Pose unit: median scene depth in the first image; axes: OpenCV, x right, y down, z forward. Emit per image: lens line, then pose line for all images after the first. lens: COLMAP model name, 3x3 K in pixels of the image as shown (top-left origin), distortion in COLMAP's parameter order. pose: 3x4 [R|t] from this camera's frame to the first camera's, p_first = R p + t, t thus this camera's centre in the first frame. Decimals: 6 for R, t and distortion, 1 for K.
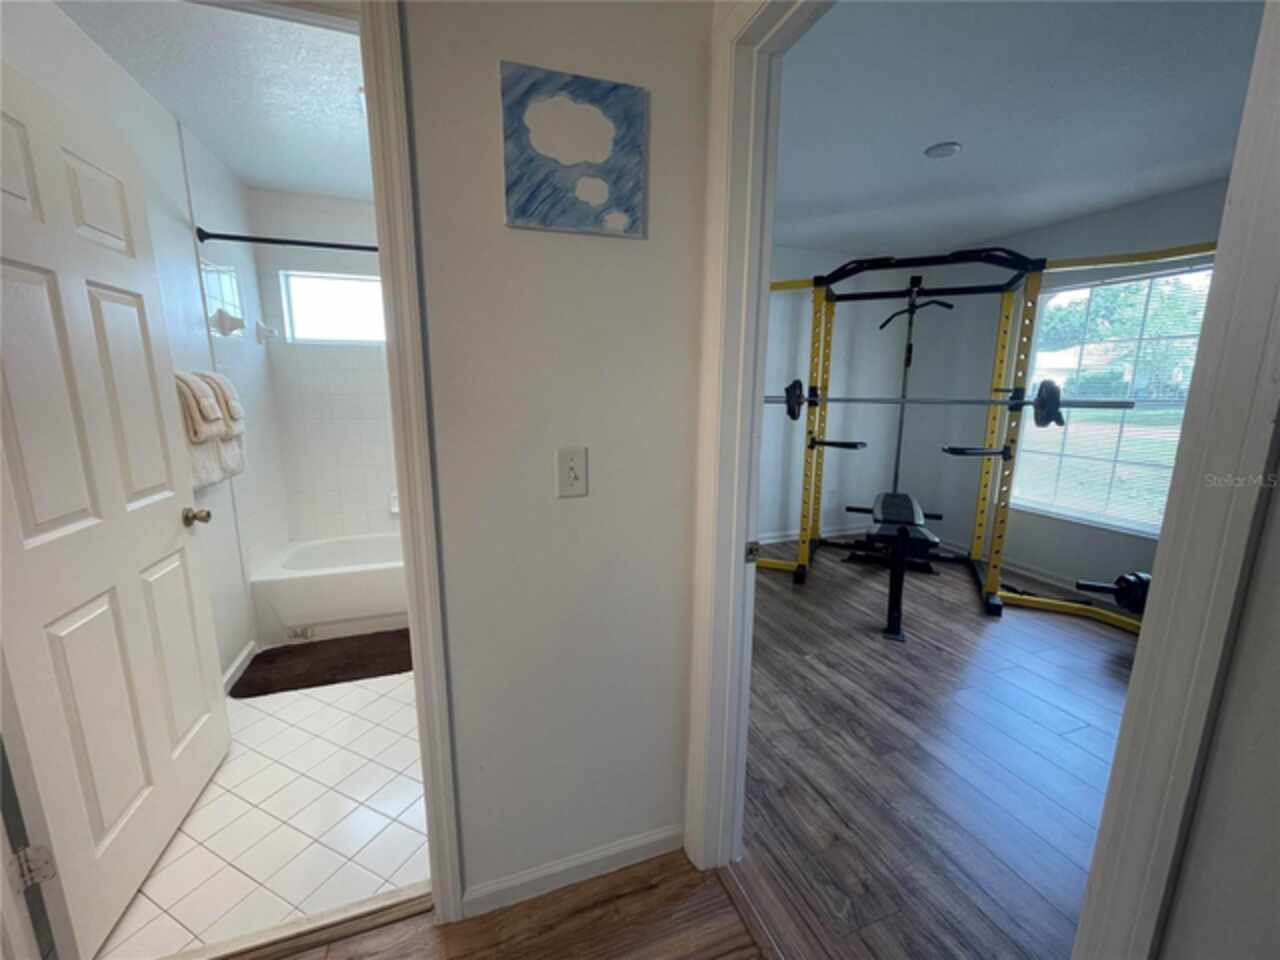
lens RADIAL K [[515.8, 0, 638.8], [0, 515.8, 484.2], [0, 0, 1]] dist [0.000287, 0.000758]
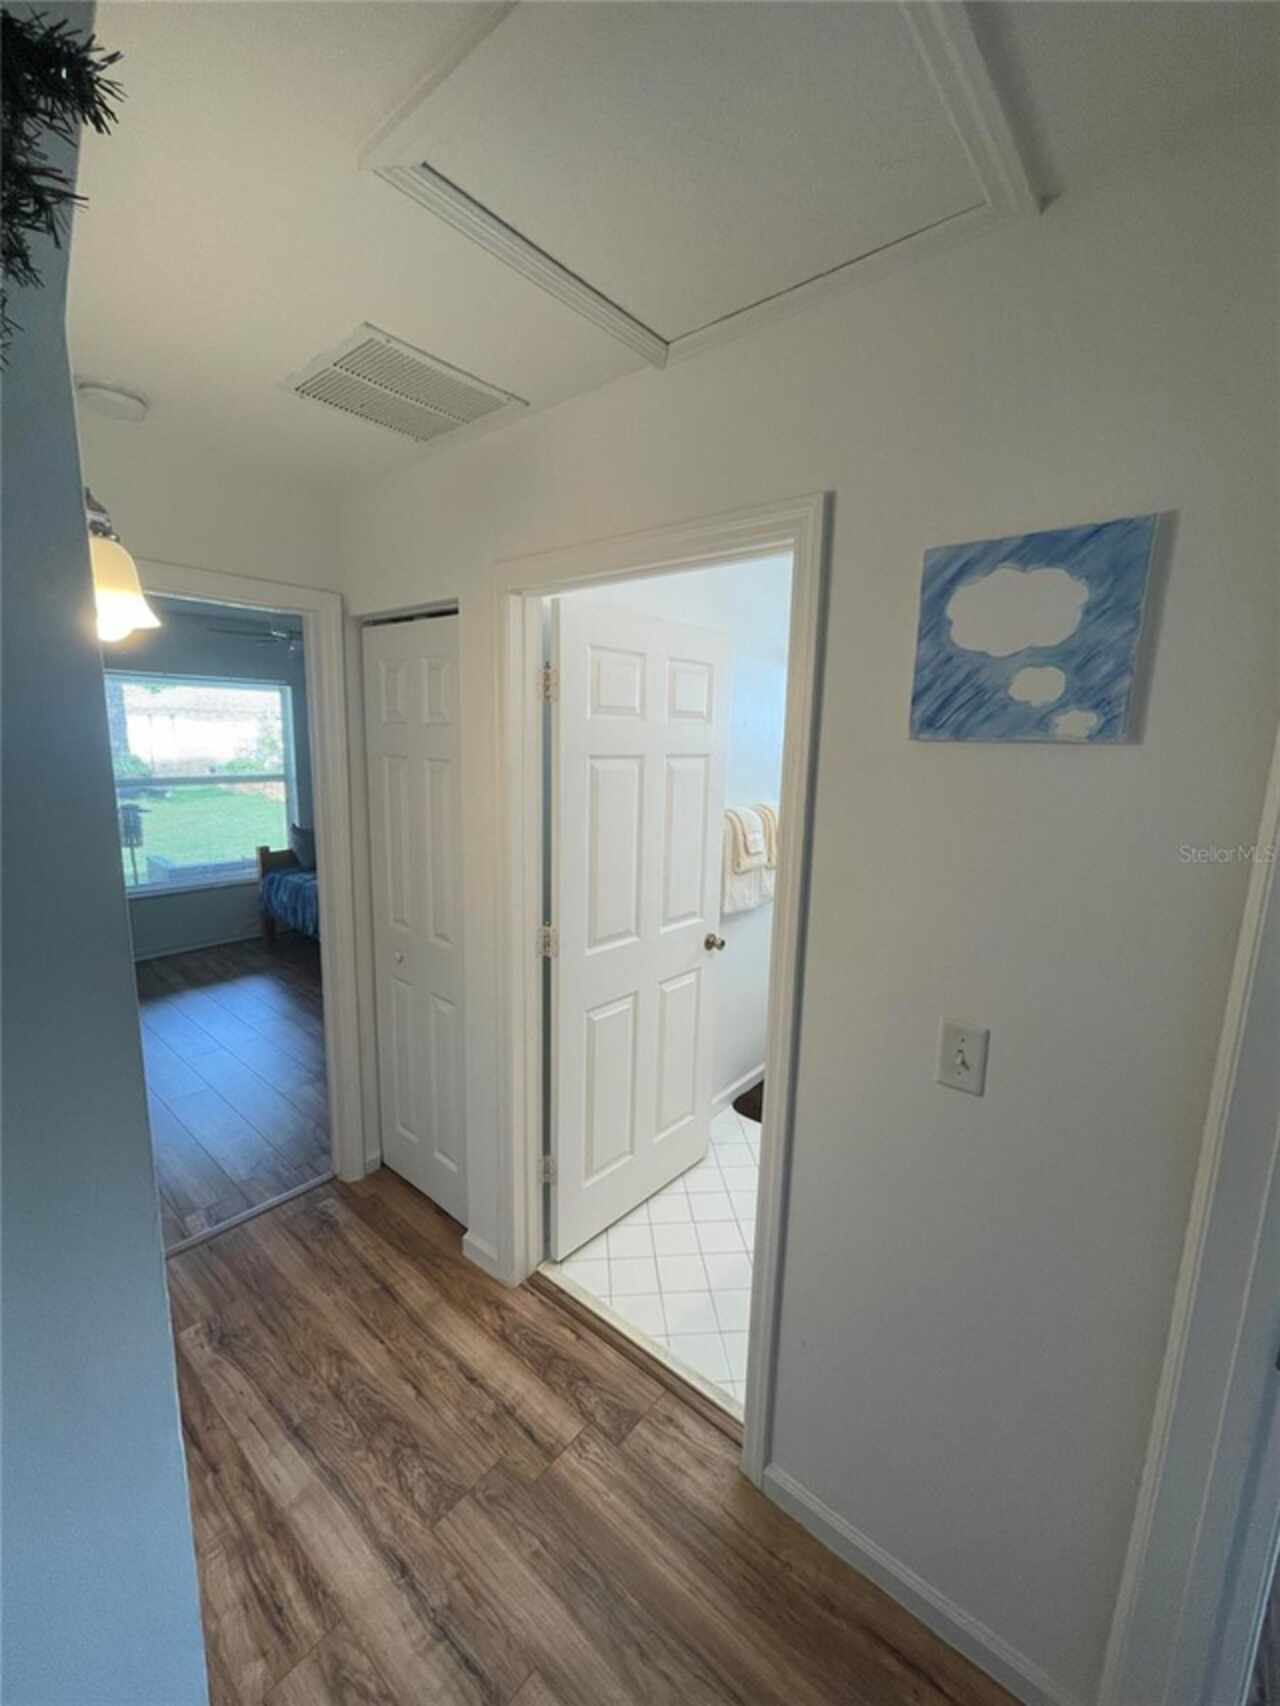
lens RADIAL K [[687.4, 0, 631.6], [0, 687.4, 858.0], [0, 0, 1]] dist [0.000287, 0.000758]
pose [[0.500776, 0.158878, -0.850871, 0.374236], [-0.184803, 0.979969, 0.074219, -0.256716], [0.845619, 0.120076, 0.520106, 0.079022]]
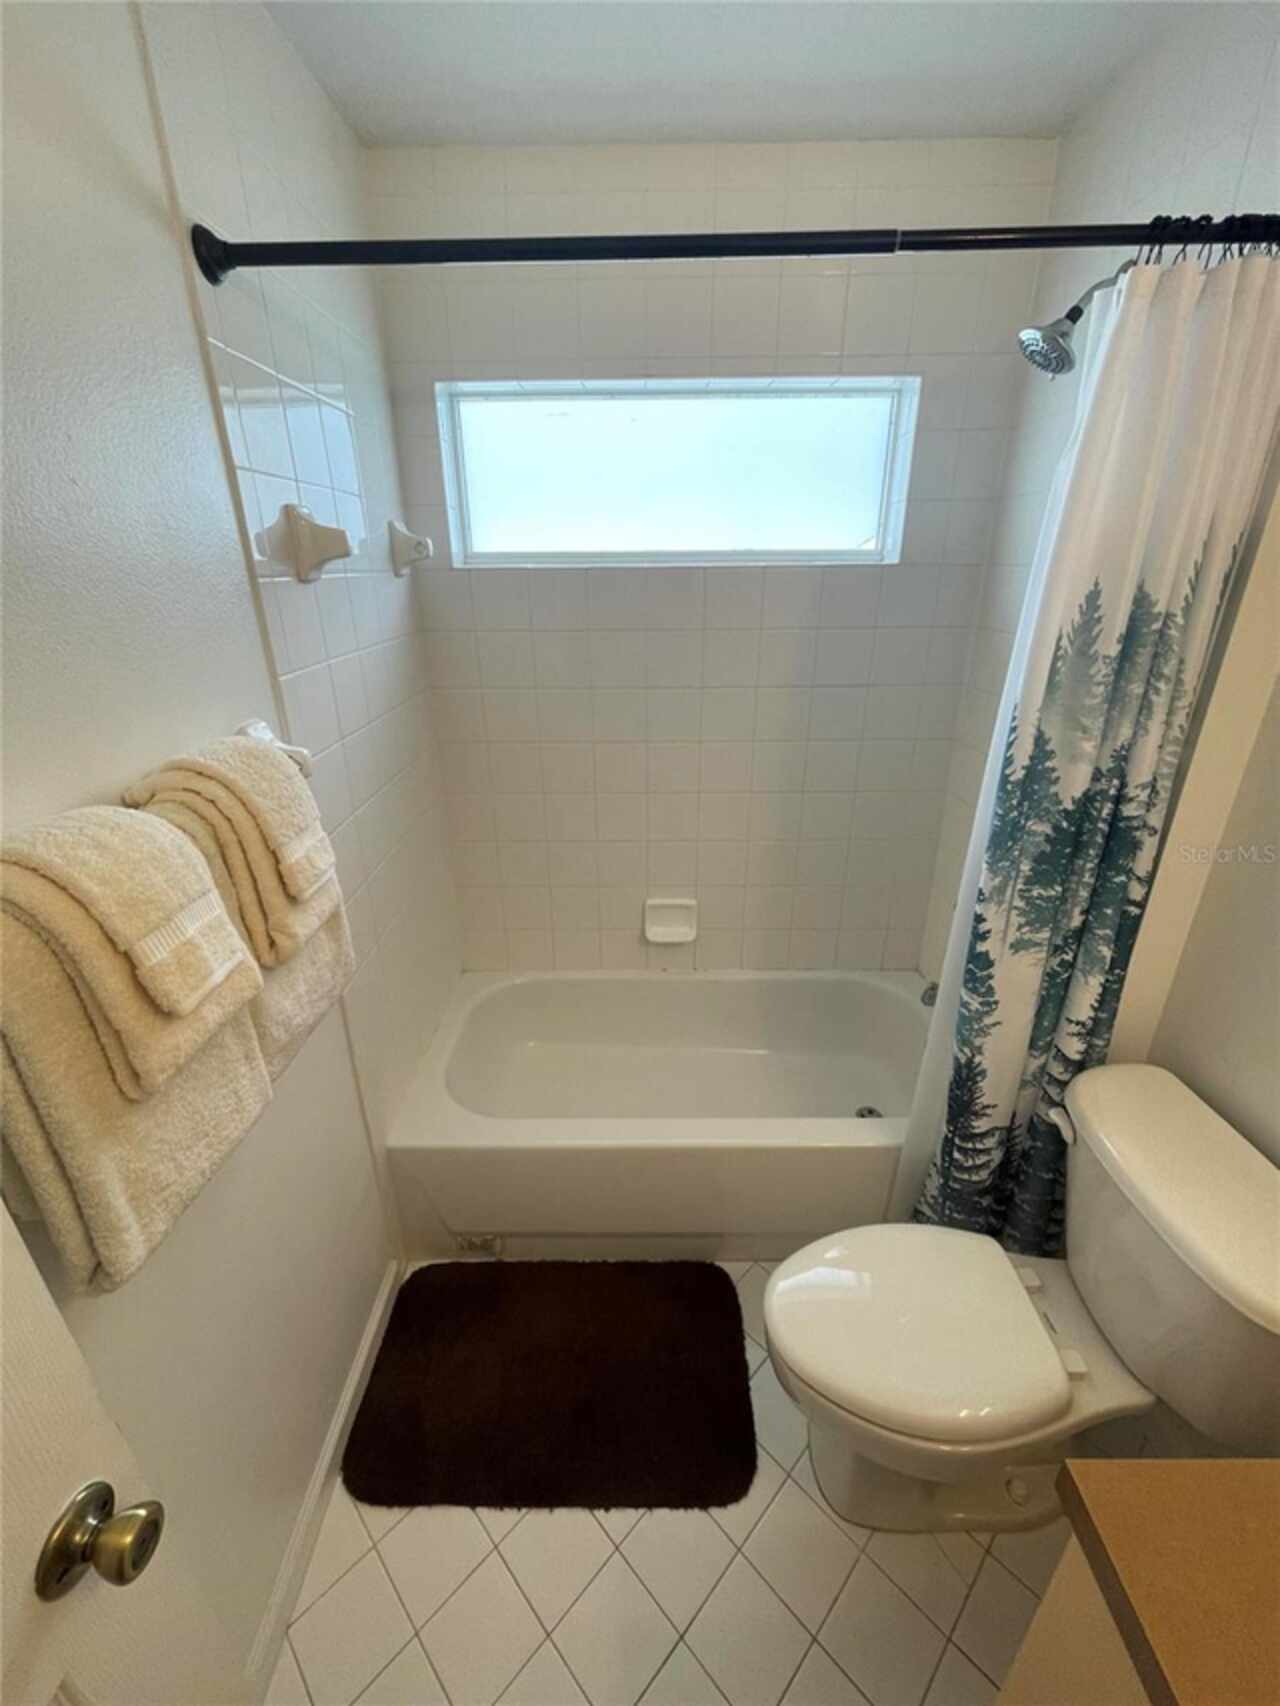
lens RADIAL K [[687.4, 0, 634.9], [0, 687.4, 855.4], [0, 0, 1]] dist [0.000287, 0.000758]
pose [[0.935399, 0.124622, -0.330906, -0.692434], [-0.050487, 0.973316, 0.223844, -0.384161], [0.349972, -0.192677, 0.916731, 1.041155]]
